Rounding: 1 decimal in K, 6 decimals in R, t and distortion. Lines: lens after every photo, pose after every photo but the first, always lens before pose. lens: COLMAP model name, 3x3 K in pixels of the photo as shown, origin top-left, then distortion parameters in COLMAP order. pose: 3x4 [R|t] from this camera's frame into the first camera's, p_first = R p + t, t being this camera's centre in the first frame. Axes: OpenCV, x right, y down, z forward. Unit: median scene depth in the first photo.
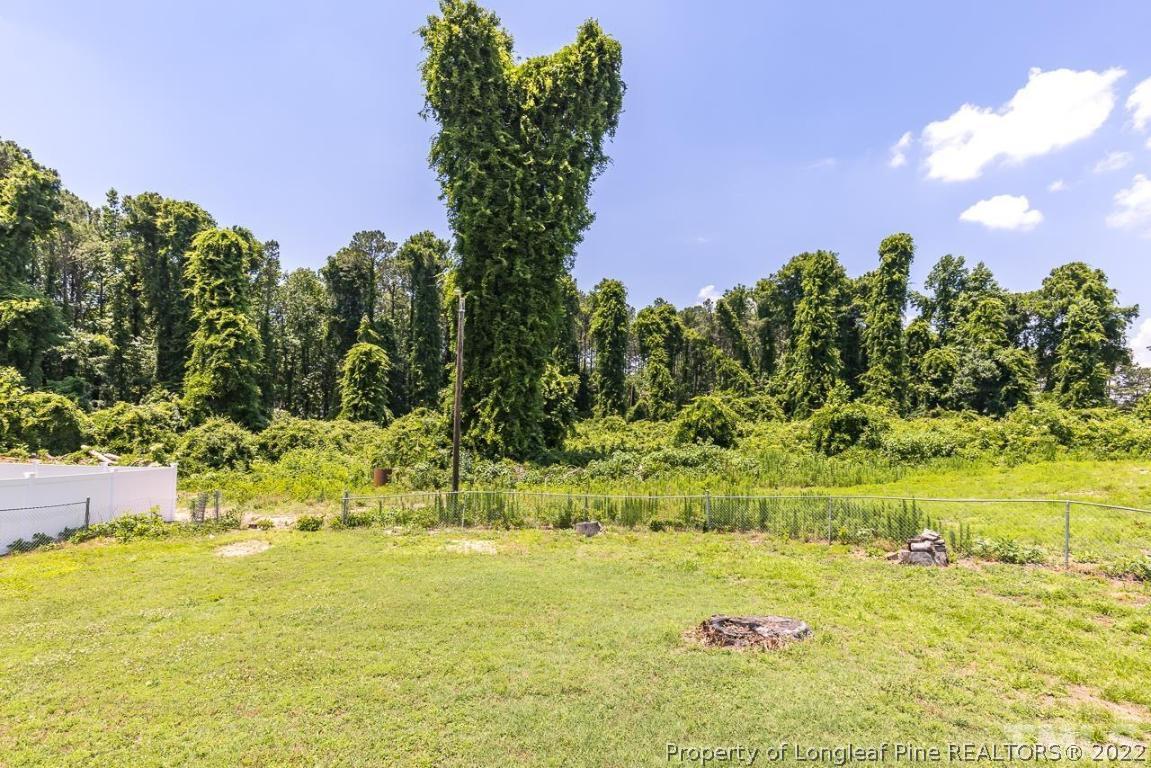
lens RADIAL K [[534.6, 0, 578.5], [0, 534.6, 430.0], [0, 0, 1]] dist [0.009874, -0.001145]
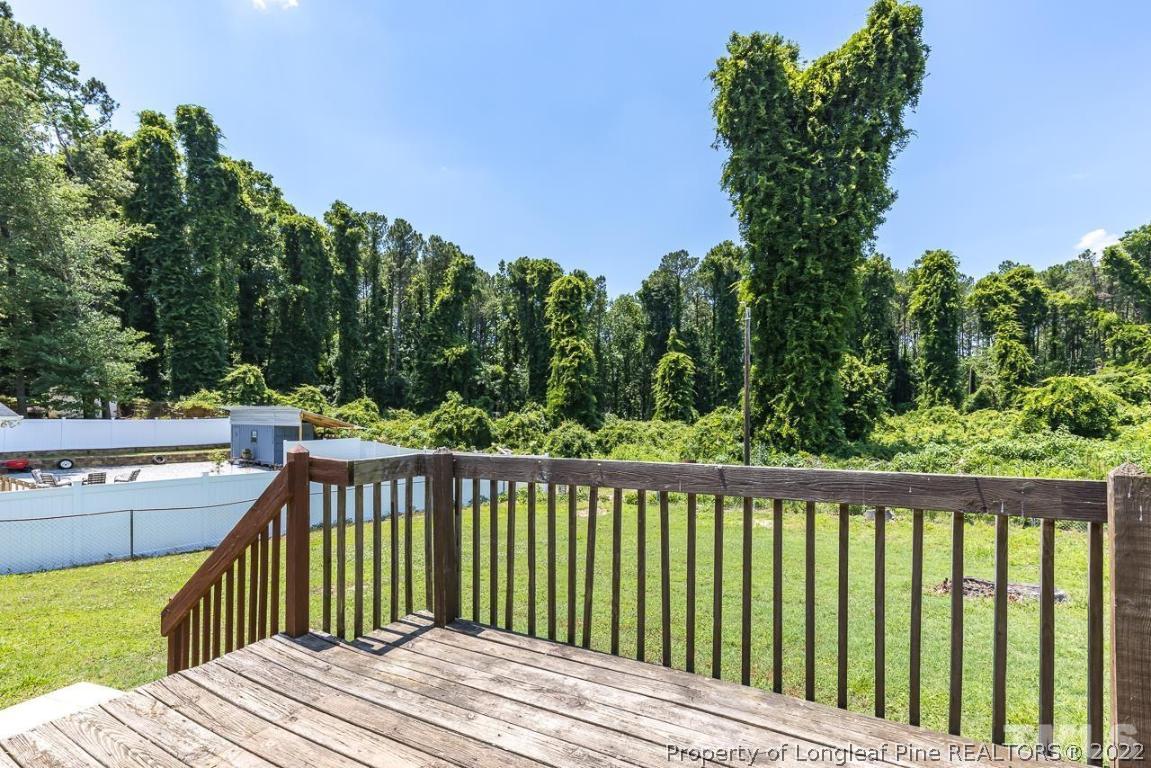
lens RADIAL K [[523.9, 0, 588.8], [0, 523.9, 419.8], [0, 0, 1]] dist [0.001513, -0.000029]
pose [[0.853908, -0.032894, -0.519383, 0.025993], [0.024044, 0.999428, -0.023765, 0.004406], [0.519868, 0.007805, 0.854211, -0.051507]]
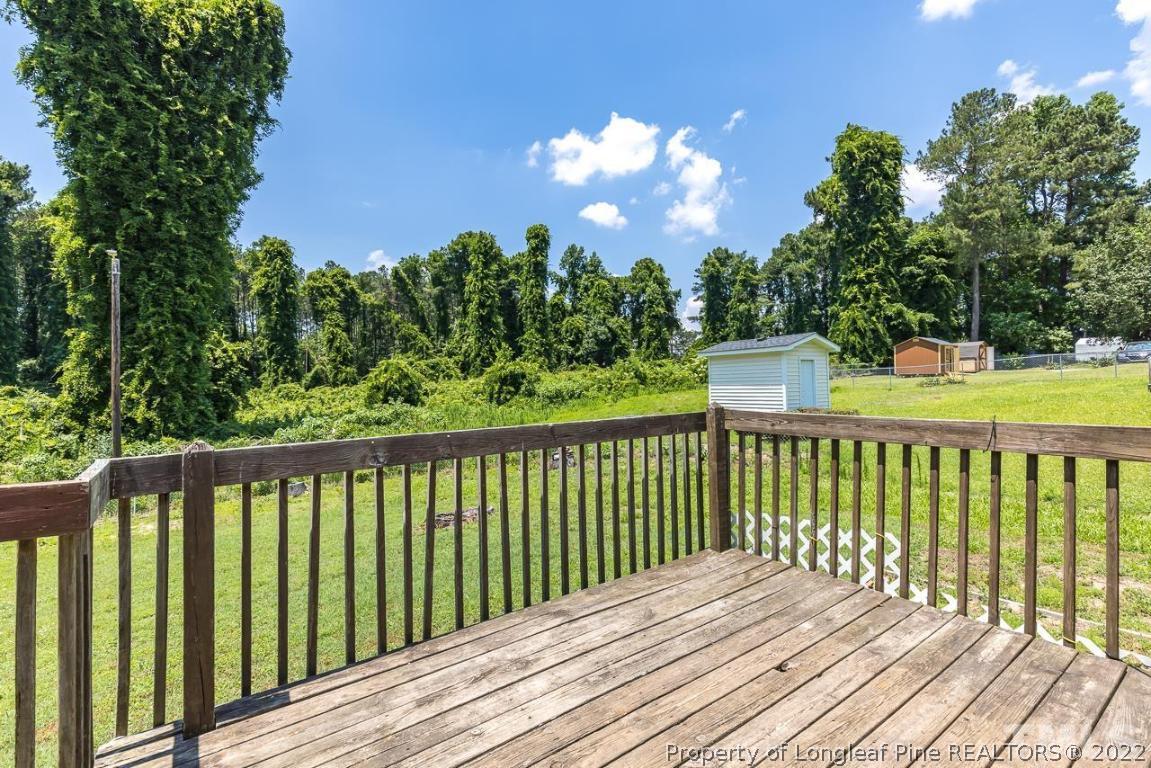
lens RADIAL K [[520.3, 0, 570.1], [0, 520.3, 378.6], [0, 0, 1]] dist [0.003591, 0.000307]
pose [[0.837220, -0.051192, 0.544464, -0.026792], [0.064527, 0.997901, -0.005397, 0.003000], [-0.543045, 0.039651, 0.838767, -0.055516]]
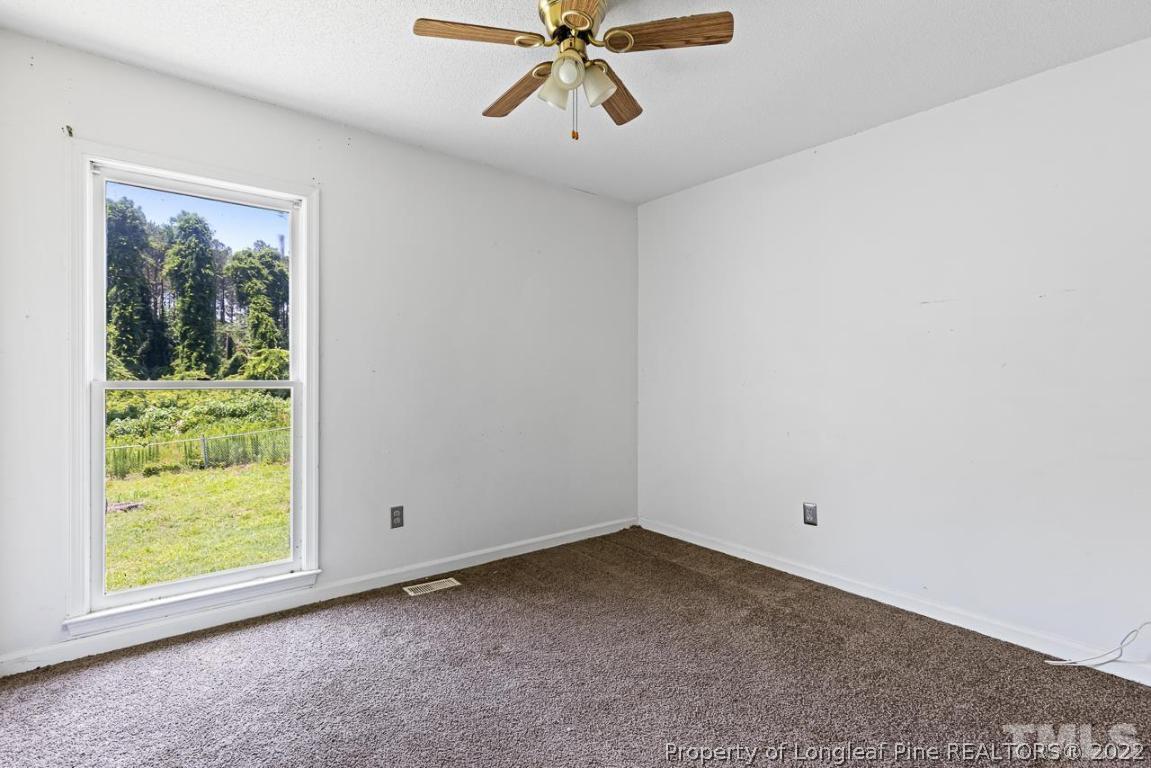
lens RADIAL K [[544.6, 0, 575.5], [0, 544.6, 384.0], [0, 0, 1]] dist [-0.009516, 0.000082]
pose [[0.810409, -0.043316, 0.584261, 0.079447], [0.040651, 0.999017, 0.017679, 0.007851], [-0.584453, 0.009423, 0.811373, -0.137758]]
